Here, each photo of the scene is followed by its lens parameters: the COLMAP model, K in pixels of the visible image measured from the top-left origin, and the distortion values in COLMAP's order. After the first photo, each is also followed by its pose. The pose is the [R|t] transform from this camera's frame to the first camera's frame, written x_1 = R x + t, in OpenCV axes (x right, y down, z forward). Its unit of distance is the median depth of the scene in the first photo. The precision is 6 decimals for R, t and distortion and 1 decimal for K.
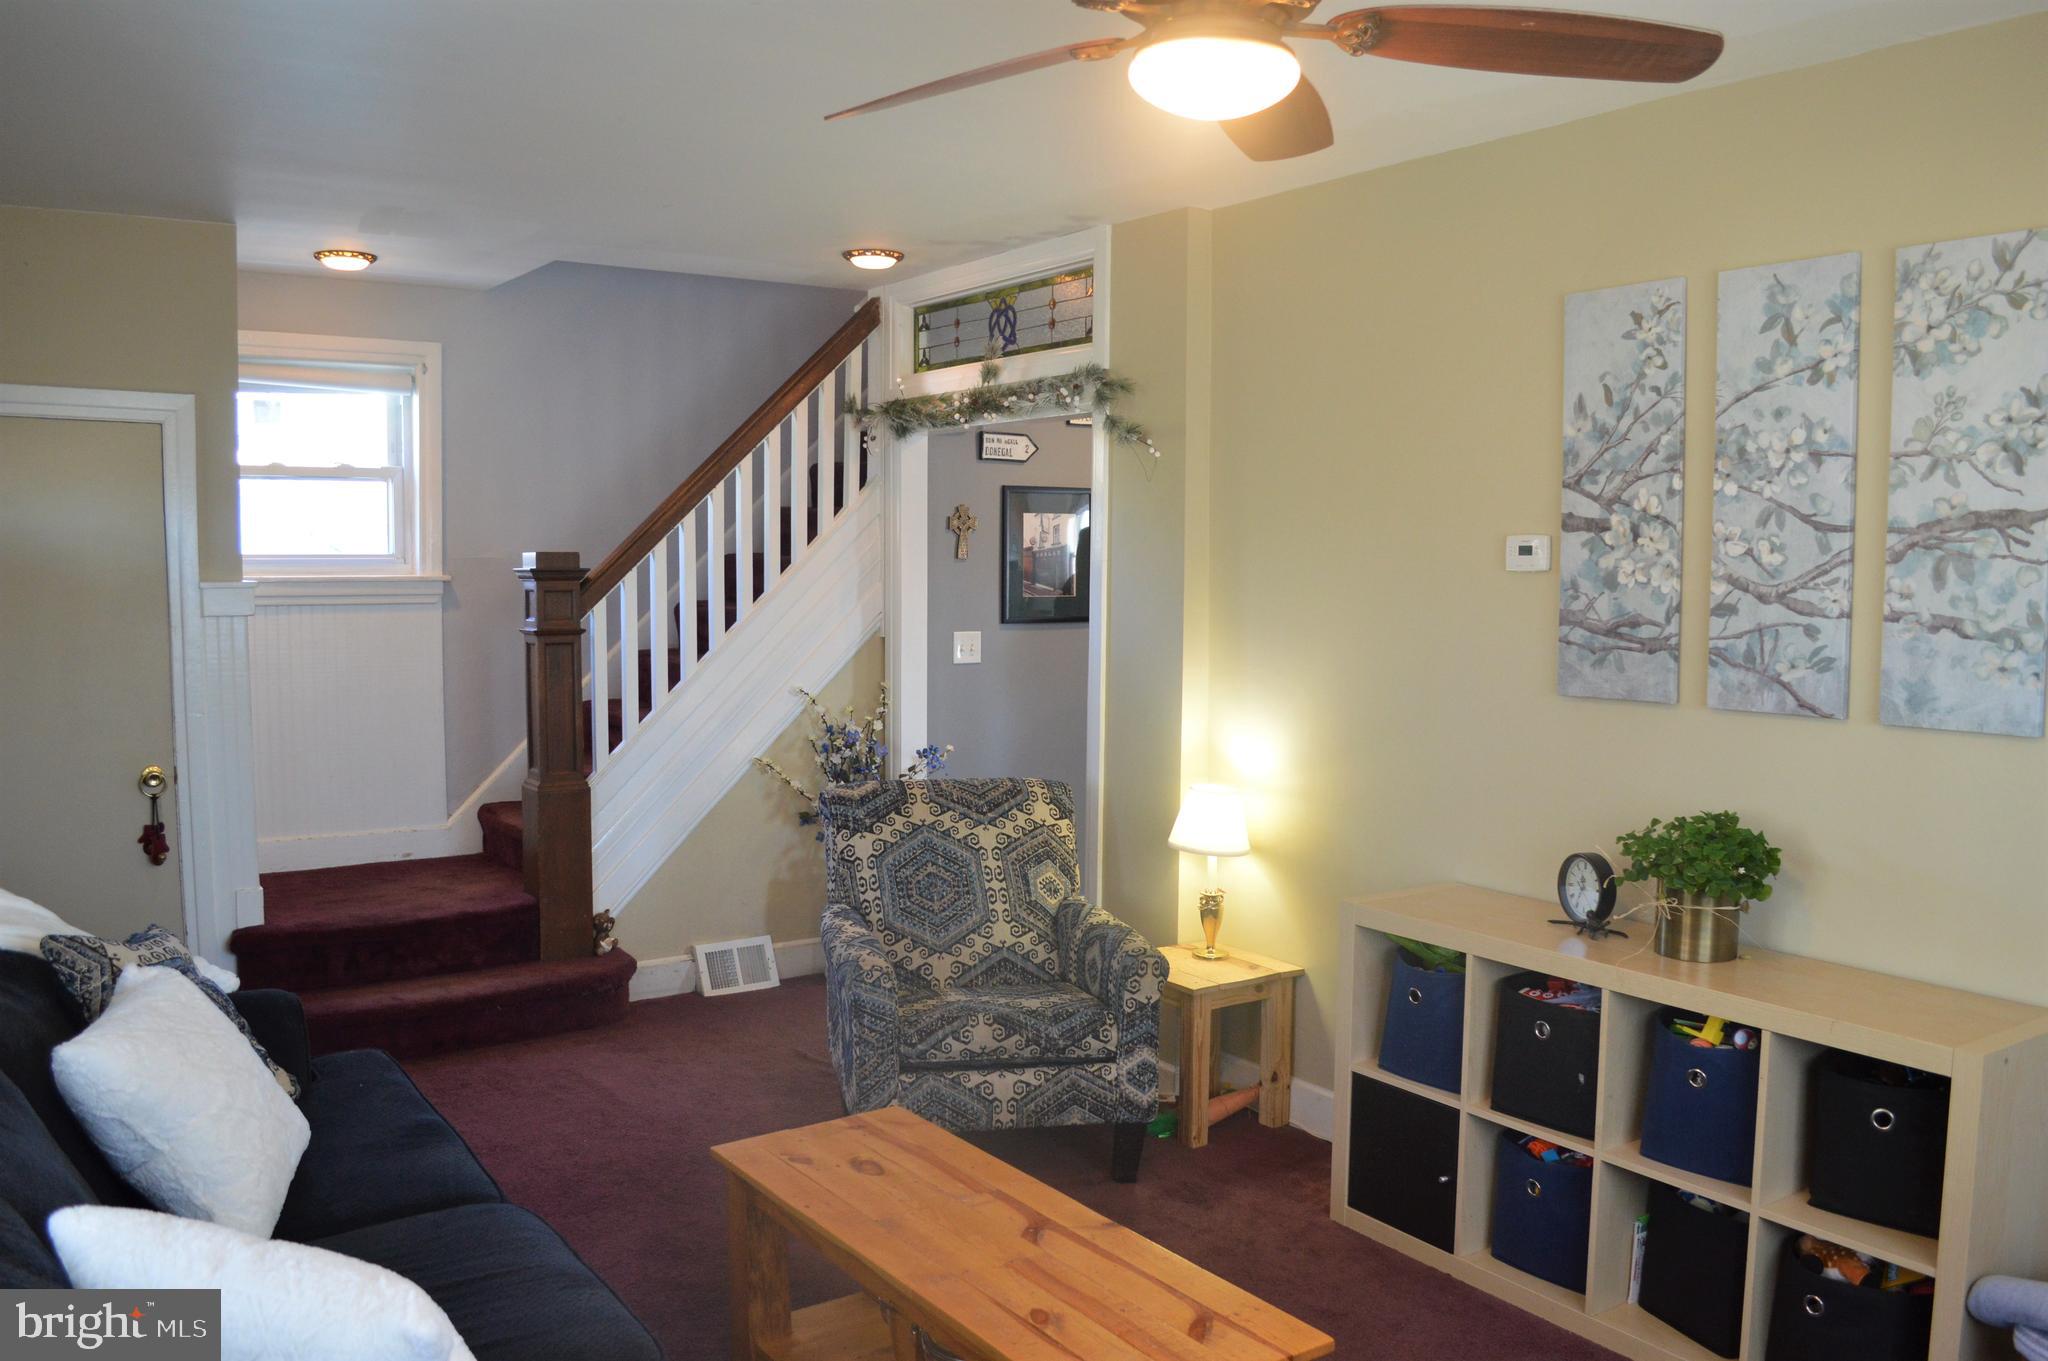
lens RADIAL K [[1635.0, 0, 1019.2], [0, 1635.0, 700.2], [0, 0, 1]] dist [-0.085877, 0.013382]
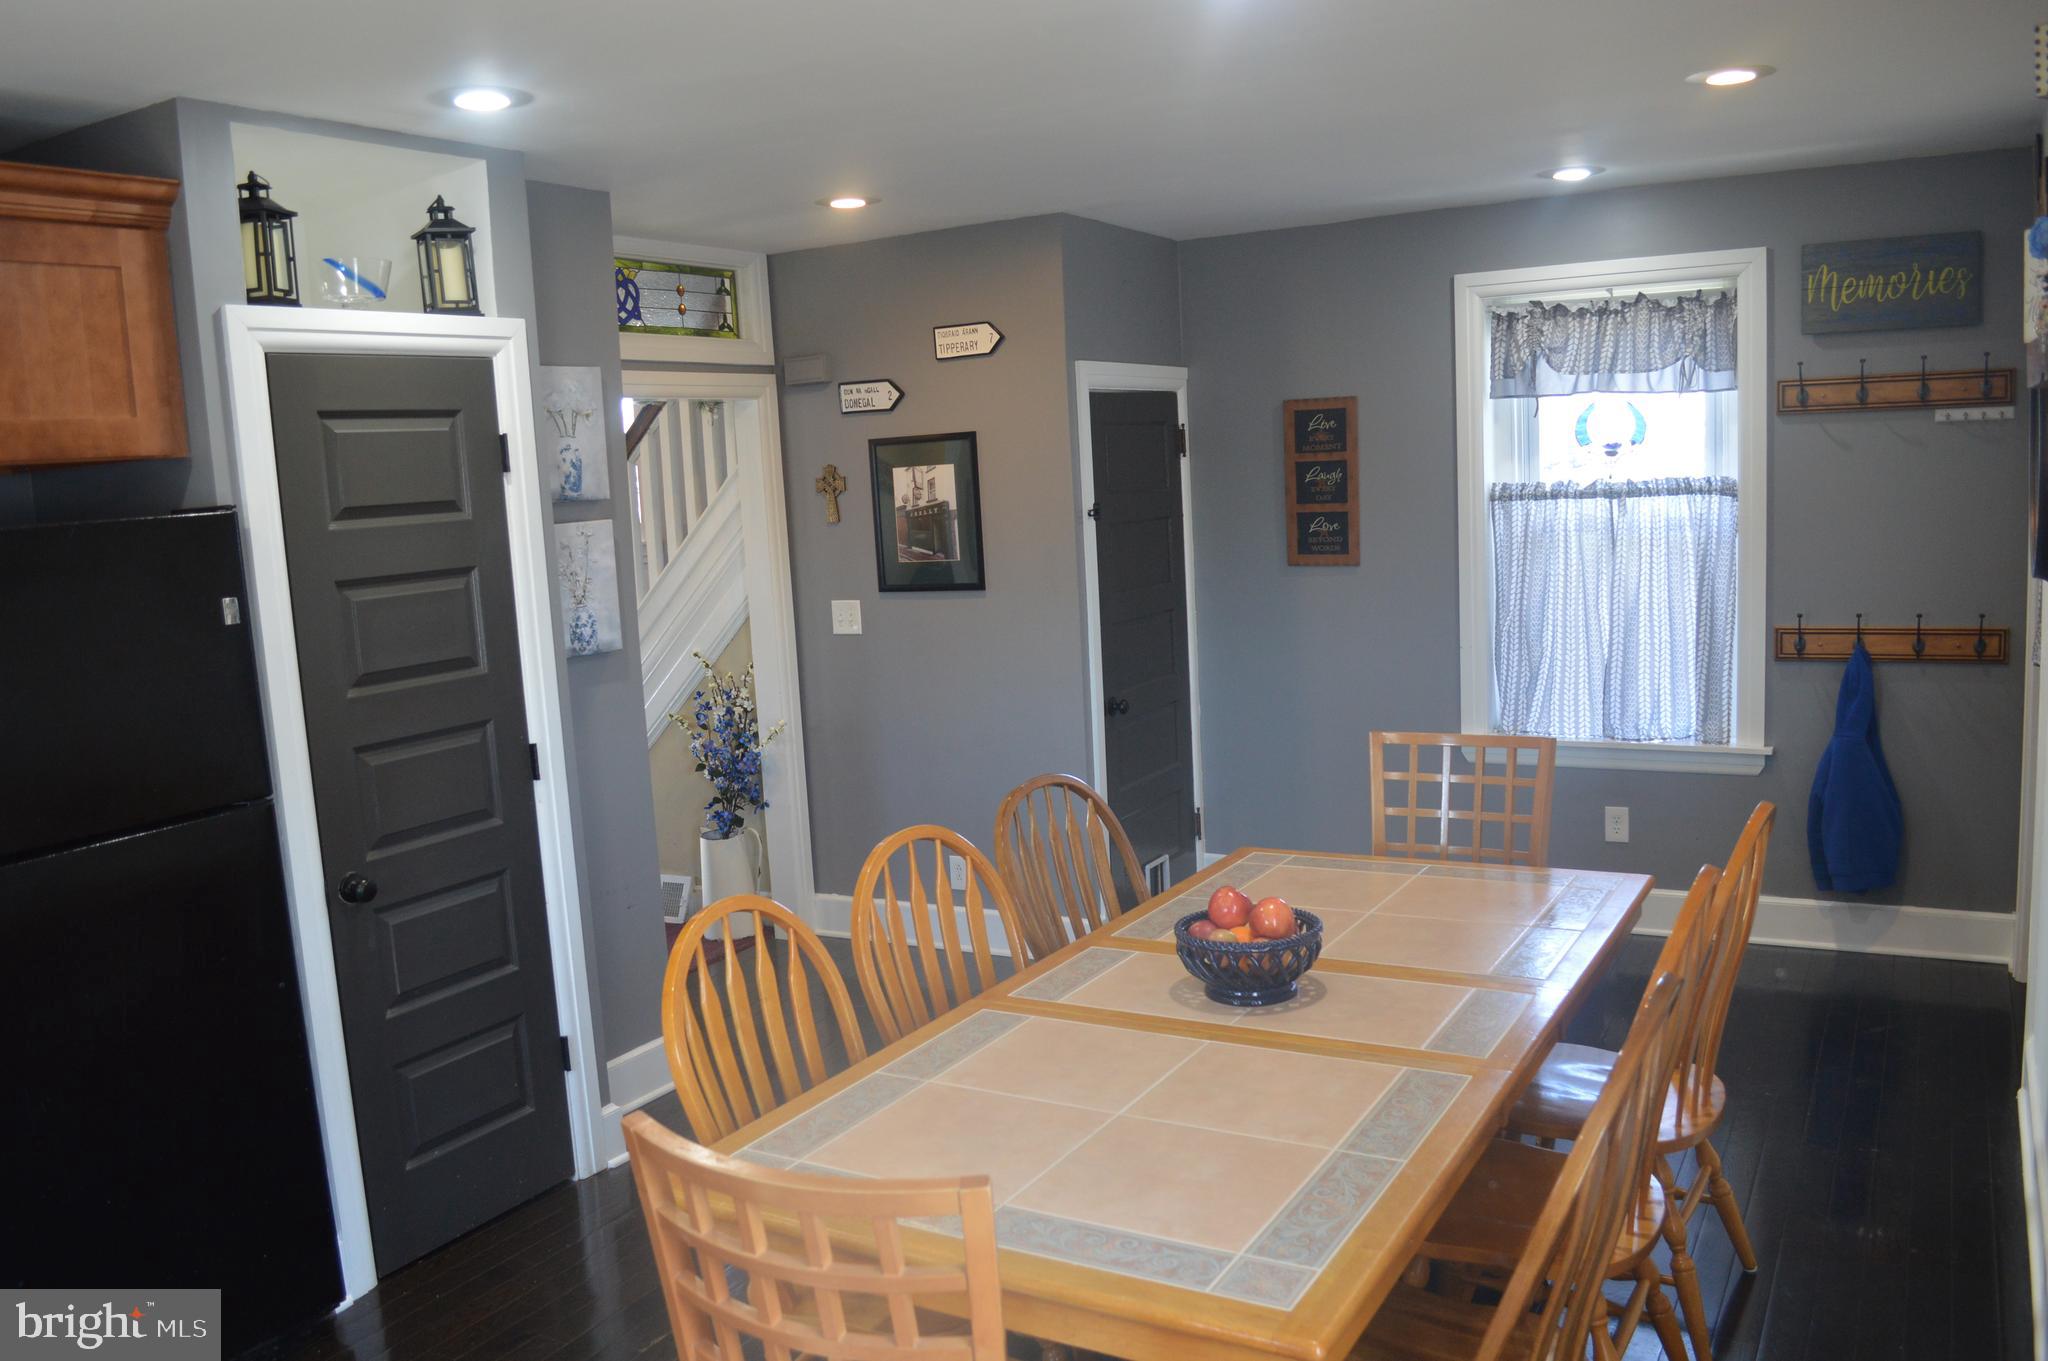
lens RADIAL K [[1635.0, 0, 1019.2], [0, 1635.0, 700.2], [0, 0, 1]] dist [-0.085877, 0.013382]
pose [[0.435398, 0.094047, -0.895312, 1.346410], [-0.019591, 0.995282, 0.095021, -0.119419], [0.900025, -0.023832, 0.435186, 1.076804]]
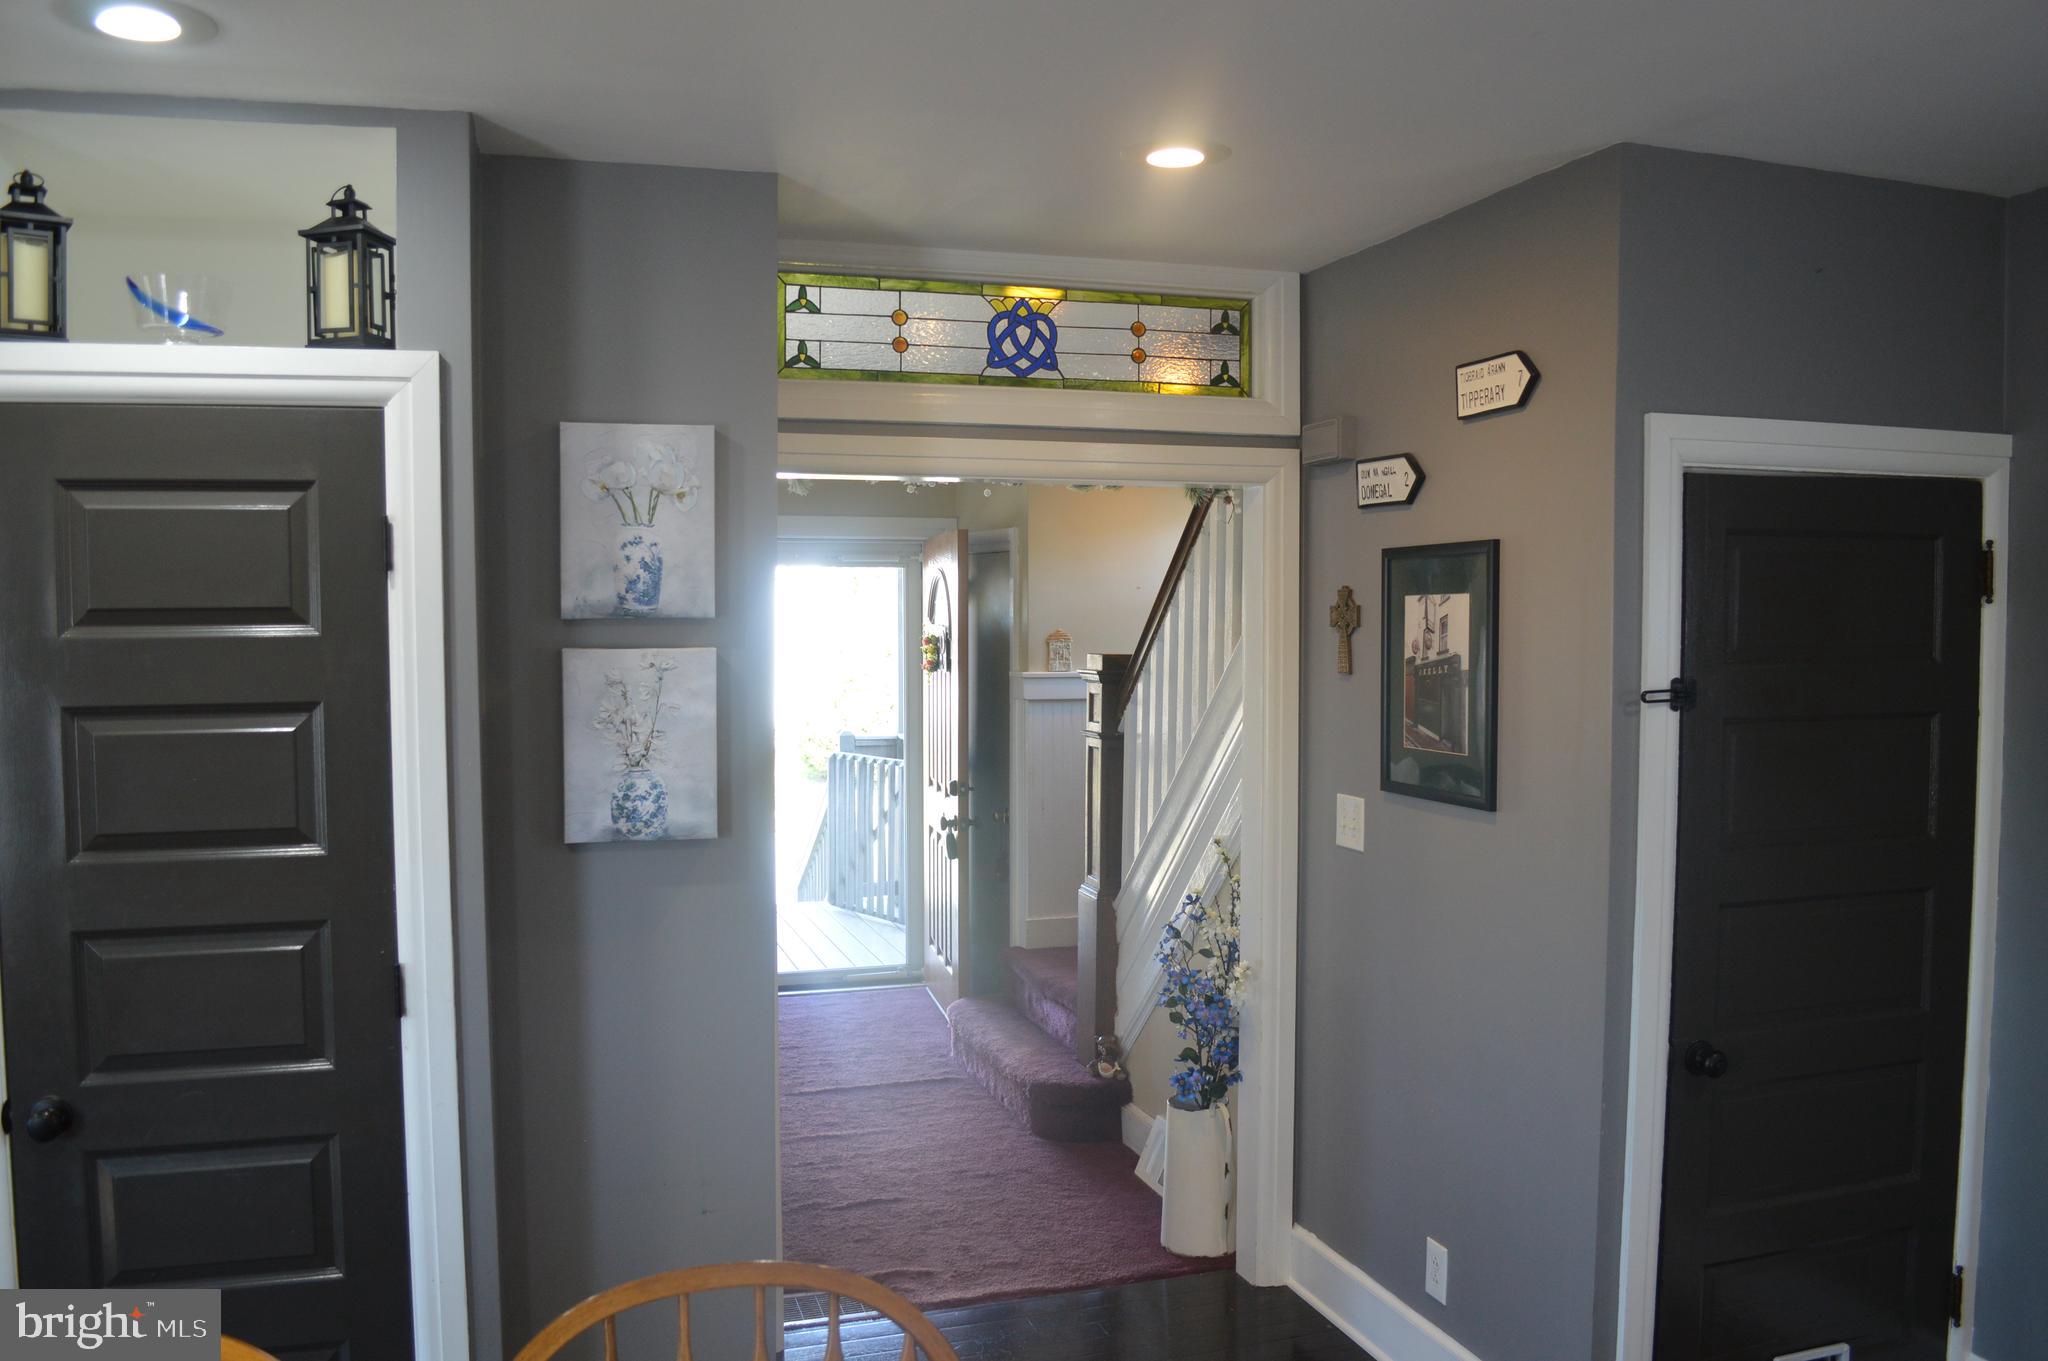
lens RADIAL K [[1635.0, 0, 1019.2], [0, 1635.0, 700.2], [0, 0, 1]] dist [-0.085877, 0.013382]
pose [[-0.290212, 0.042470, -0.956020, 0.909202], [-0.082928, 0.994140, 0.069337, -0.171006], [0.953363, 0.099403, -0.284989, 1.659453]]
